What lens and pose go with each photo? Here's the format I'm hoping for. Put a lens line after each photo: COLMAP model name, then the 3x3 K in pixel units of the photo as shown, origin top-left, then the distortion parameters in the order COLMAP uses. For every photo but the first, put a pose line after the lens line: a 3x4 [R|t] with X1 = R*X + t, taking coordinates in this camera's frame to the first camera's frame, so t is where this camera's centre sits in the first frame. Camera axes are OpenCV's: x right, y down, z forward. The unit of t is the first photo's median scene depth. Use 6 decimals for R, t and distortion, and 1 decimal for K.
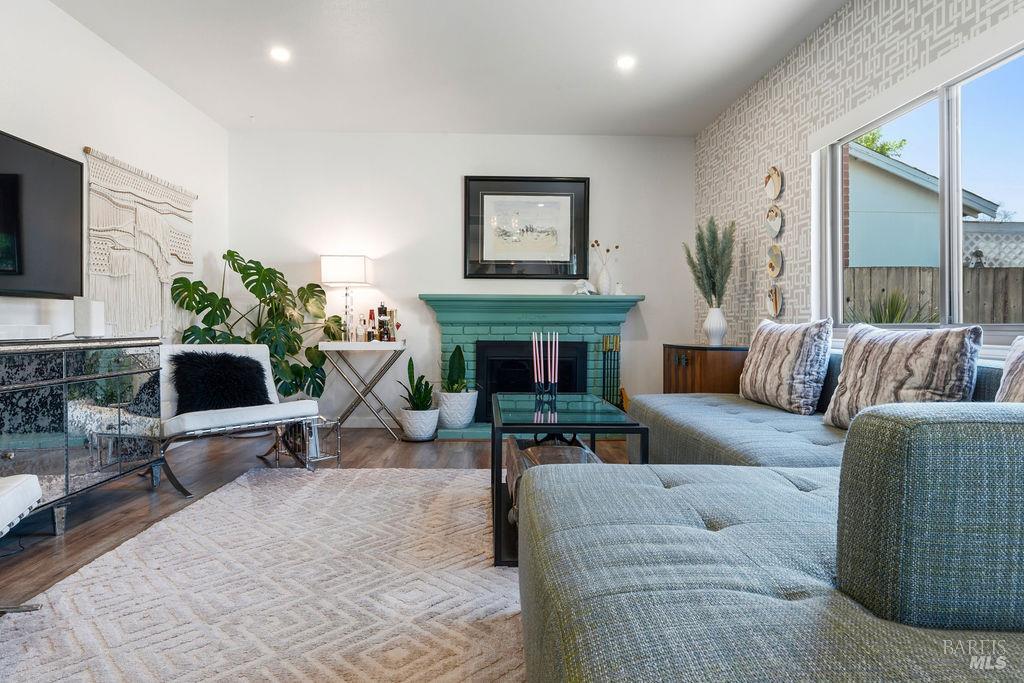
lens RADIAL K [[601.6, 0, 509.6], [0, 601.6, 323.6], [0, 0, 1]] dist [0.001235, 0.001700]
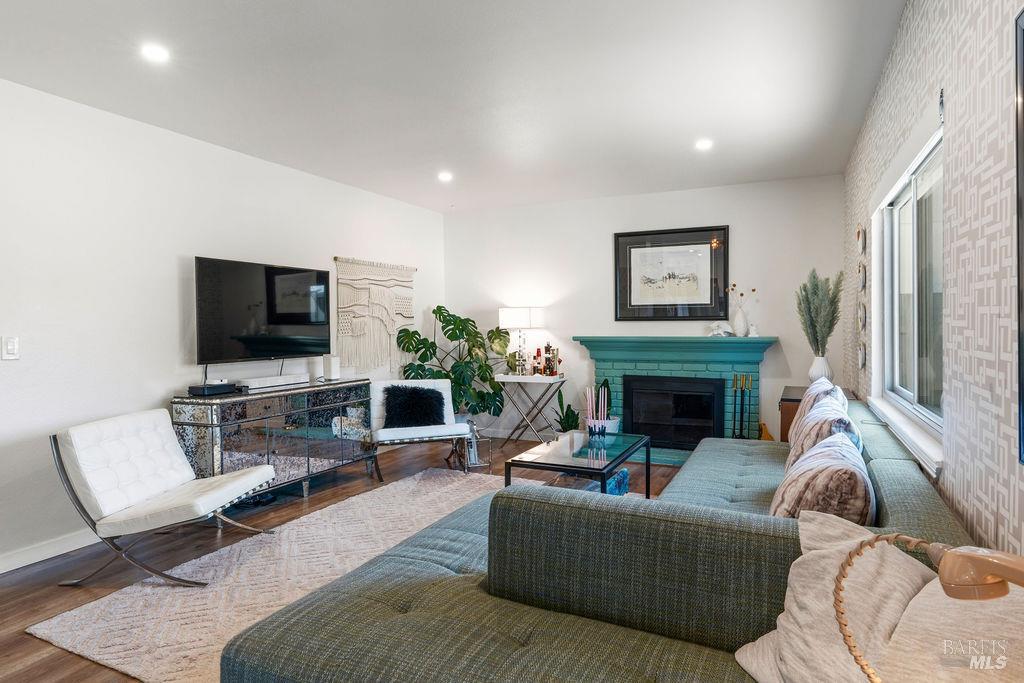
lens RADIAL K [[598.0, 0, 512.0], [0, 598.0, 341.5], [0, 0, 1]] dist [-0.001026, 0.000352]
pose [[0.890289, 0.003930, -0.455378, 0.305584], [0.009203, 0.999603, 0.026618, -0.075784], [0.455302, -0.027889, 0.889900, -0.140058]]
